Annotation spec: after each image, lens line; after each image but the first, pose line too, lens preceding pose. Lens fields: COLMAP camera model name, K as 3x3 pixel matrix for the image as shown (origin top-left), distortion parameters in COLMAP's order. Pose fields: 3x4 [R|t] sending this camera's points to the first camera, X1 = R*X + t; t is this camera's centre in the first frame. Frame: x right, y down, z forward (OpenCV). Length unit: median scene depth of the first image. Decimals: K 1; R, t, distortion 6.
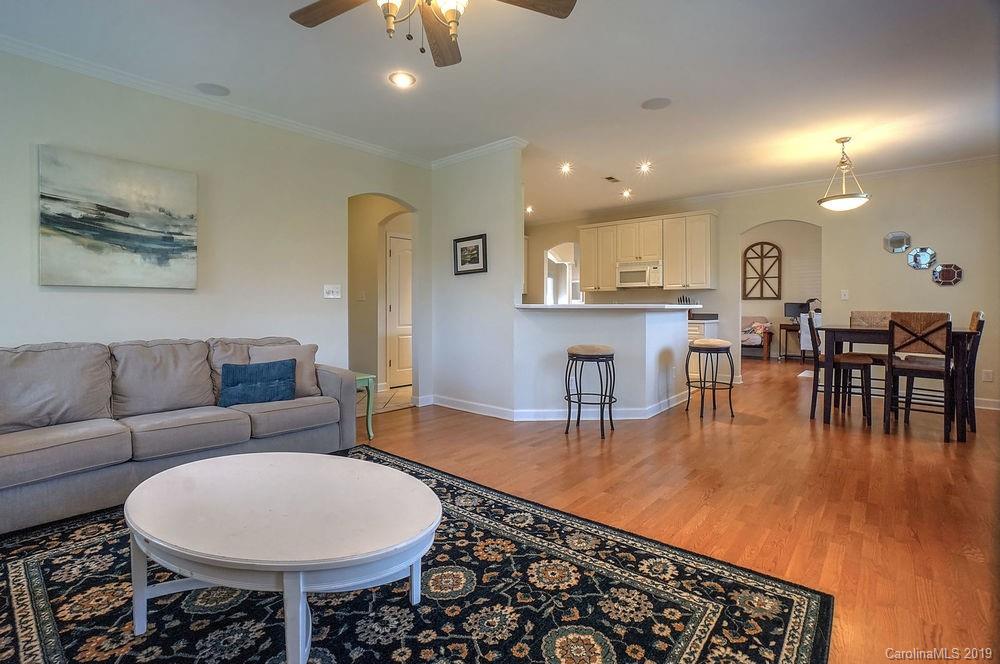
lens RADIAL K [[473.3, 0, 488.1], [0, 473.3, 304.8], [0, 0, 1]] dist [-0.064214, 0.025266]
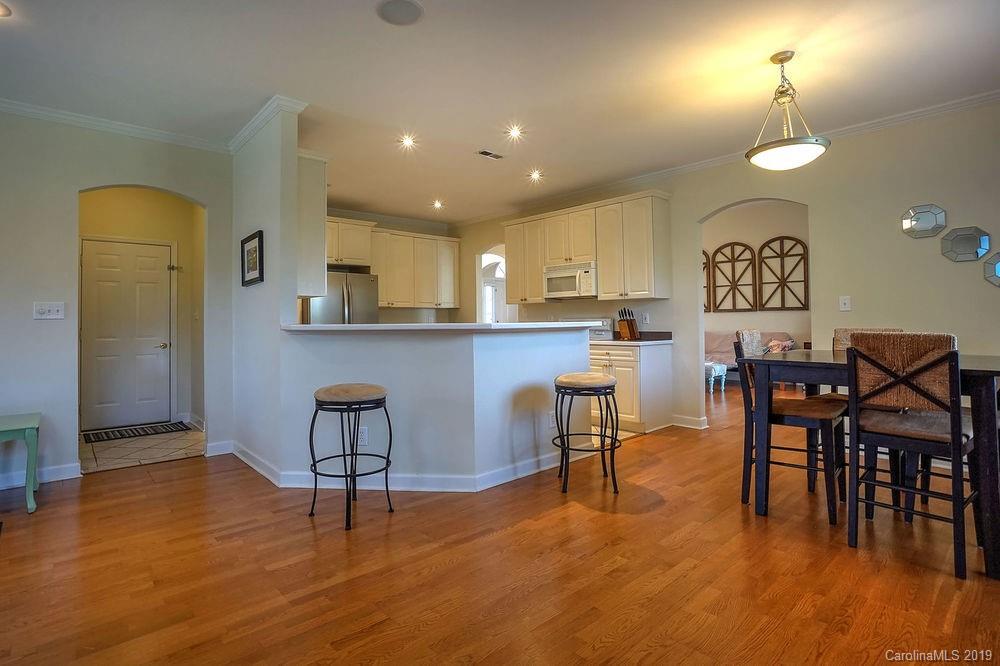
lens RADIAL K [[490.9, 0, 466.9], [0, 490.9, 306.1], [0, 0, 1]] dist [-0.050232, 0.015397]
pose [[0.988953, -0.014104, -0.147559, 0.330337], [0.010368, 0.999607, -0.026056, -0.005281], [0.147869, 0.024239, 0.988710, 0.223106]]
